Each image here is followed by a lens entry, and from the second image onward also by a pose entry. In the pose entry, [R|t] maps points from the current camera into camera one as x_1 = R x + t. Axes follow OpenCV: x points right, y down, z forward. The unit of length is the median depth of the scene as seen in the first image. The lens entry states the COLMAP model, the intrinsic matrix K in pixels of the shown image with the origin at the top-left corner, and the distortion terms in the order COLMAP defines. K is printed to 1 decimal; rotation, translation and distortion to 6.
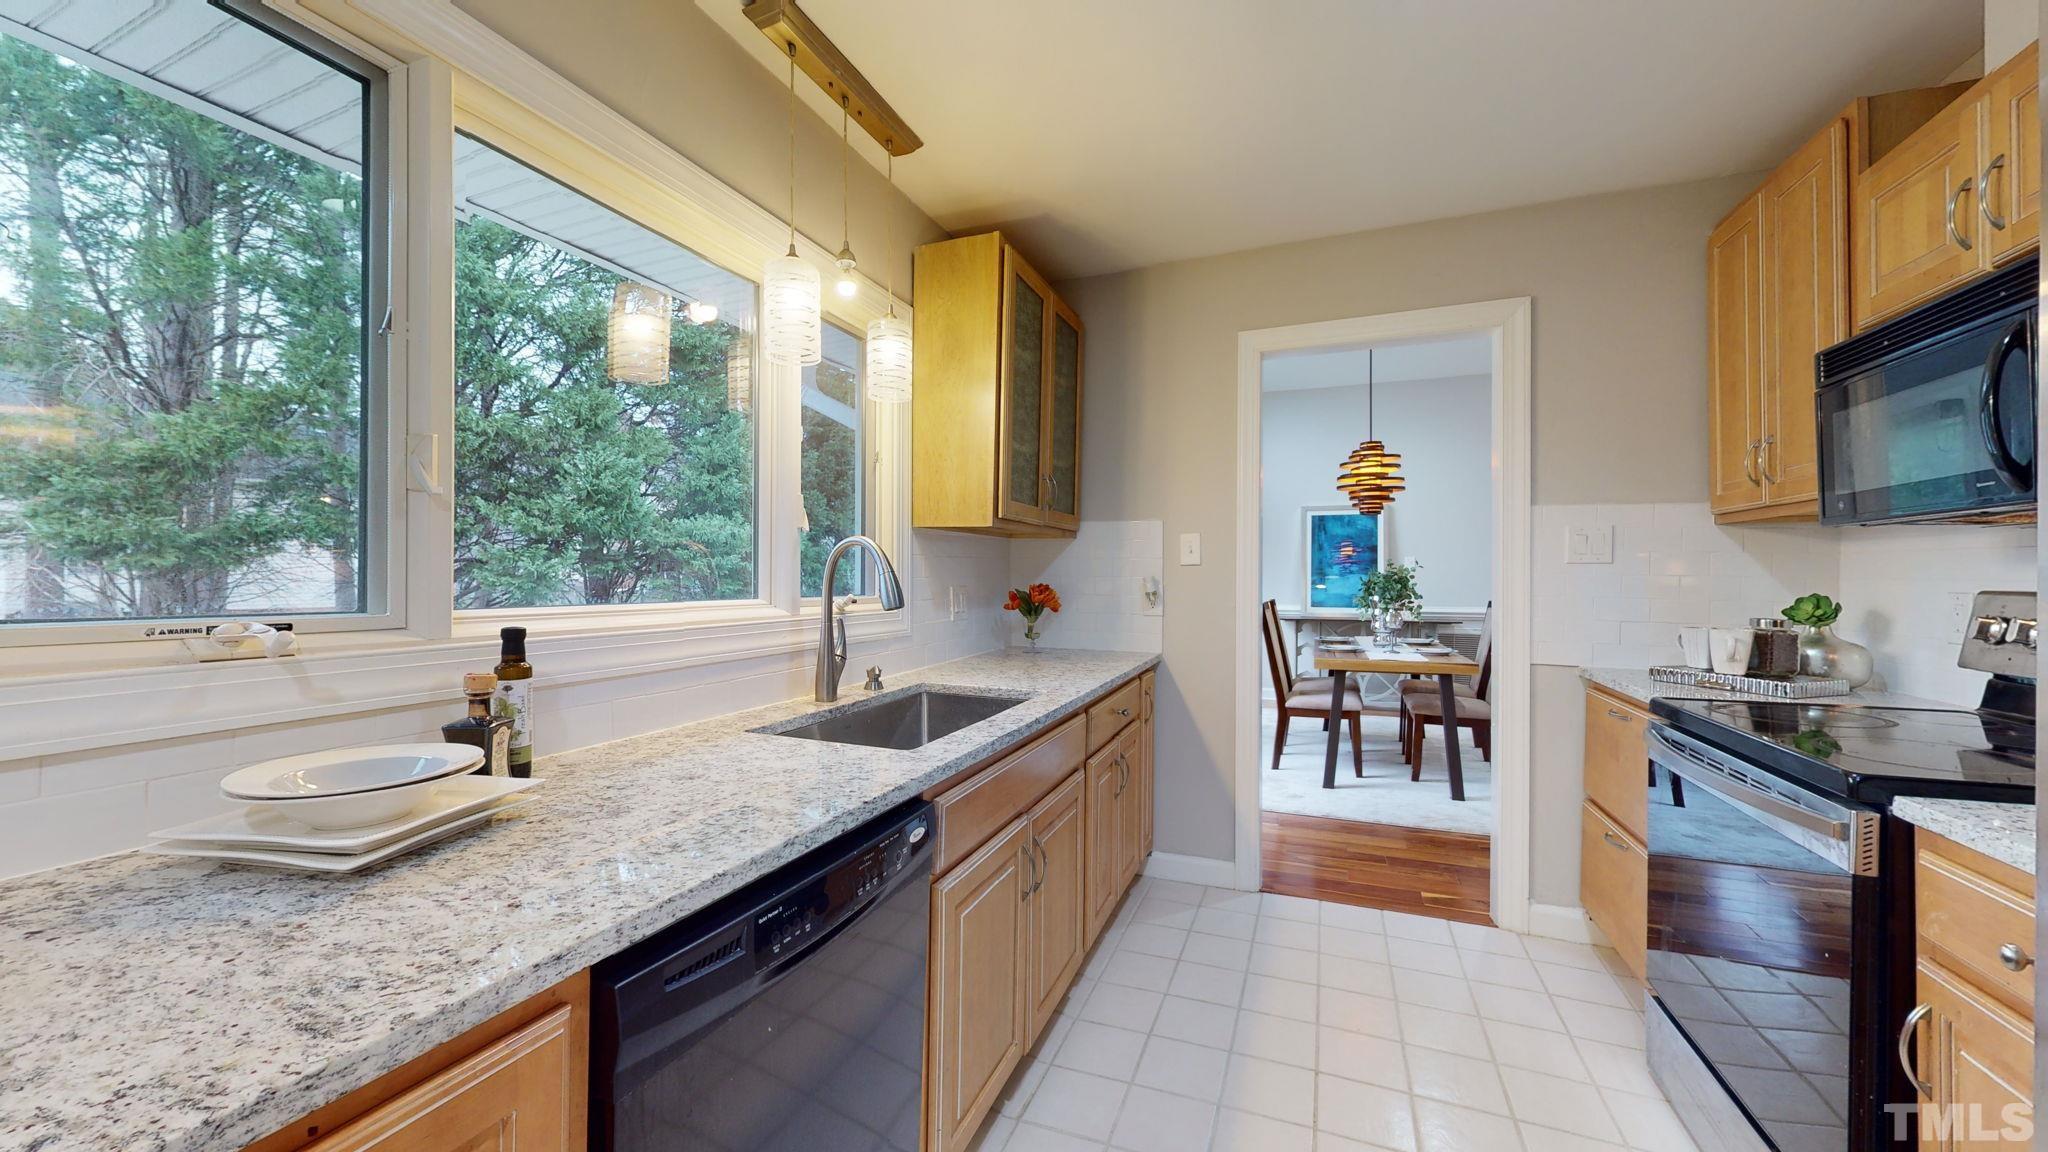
lens RADIAL K [[765.4, 0, 1024.9], [0, 765.4, 579.3], [0, 0, 1]] dist [0.008396, -0.000306]
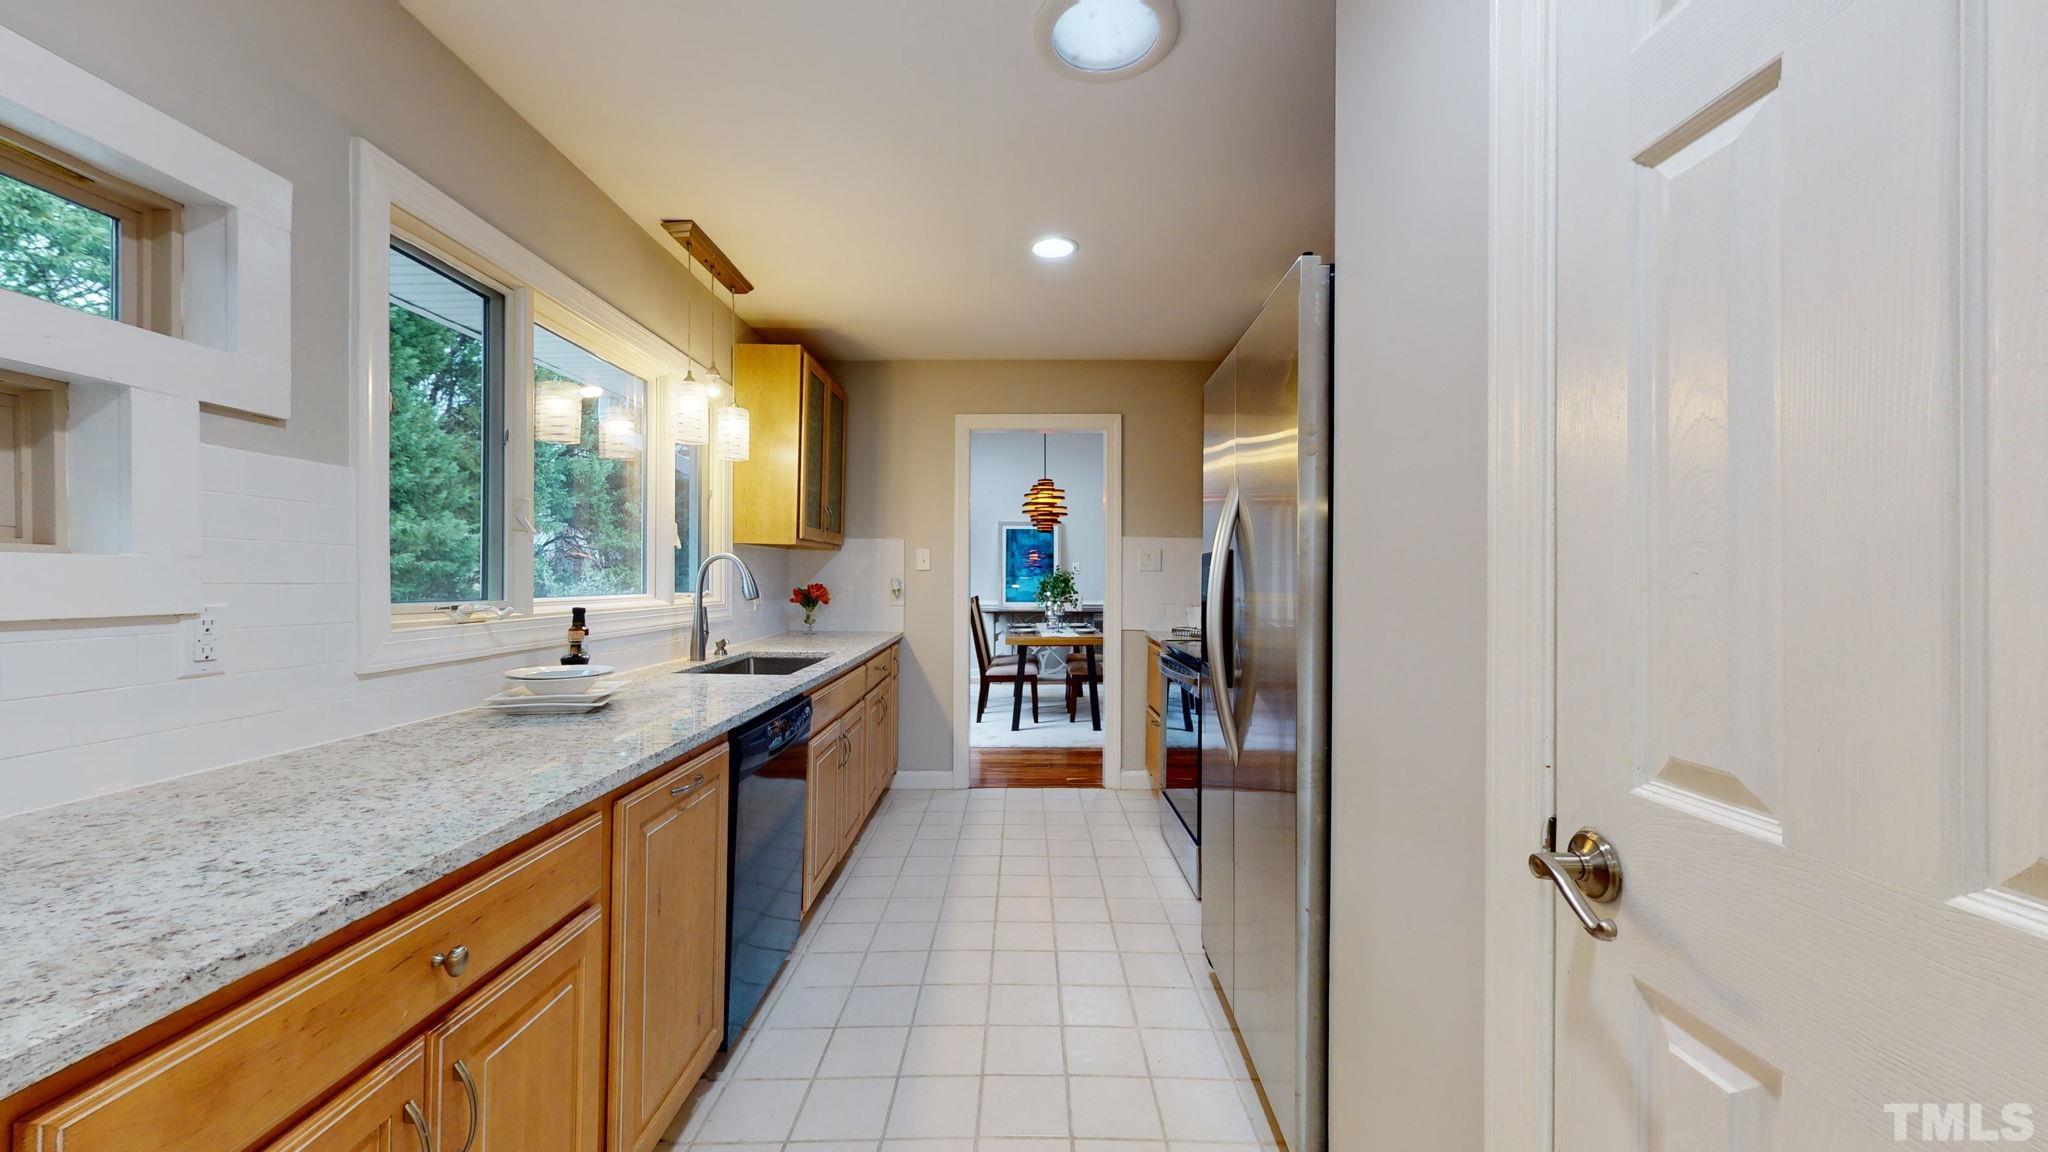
lens RADIAL K [[765.4, 0, 1026.4], [0, 765.4, 575.2], [0, 0, 1]] dist [0.008396, -0.000306]
pose [[0.928783, 0.002044, 0.370619, -0.140927], [0.000202, 0.999982, -0.006020, -0.000790], [-0.370624, 0.005666, 0.928766, -0.421781]]
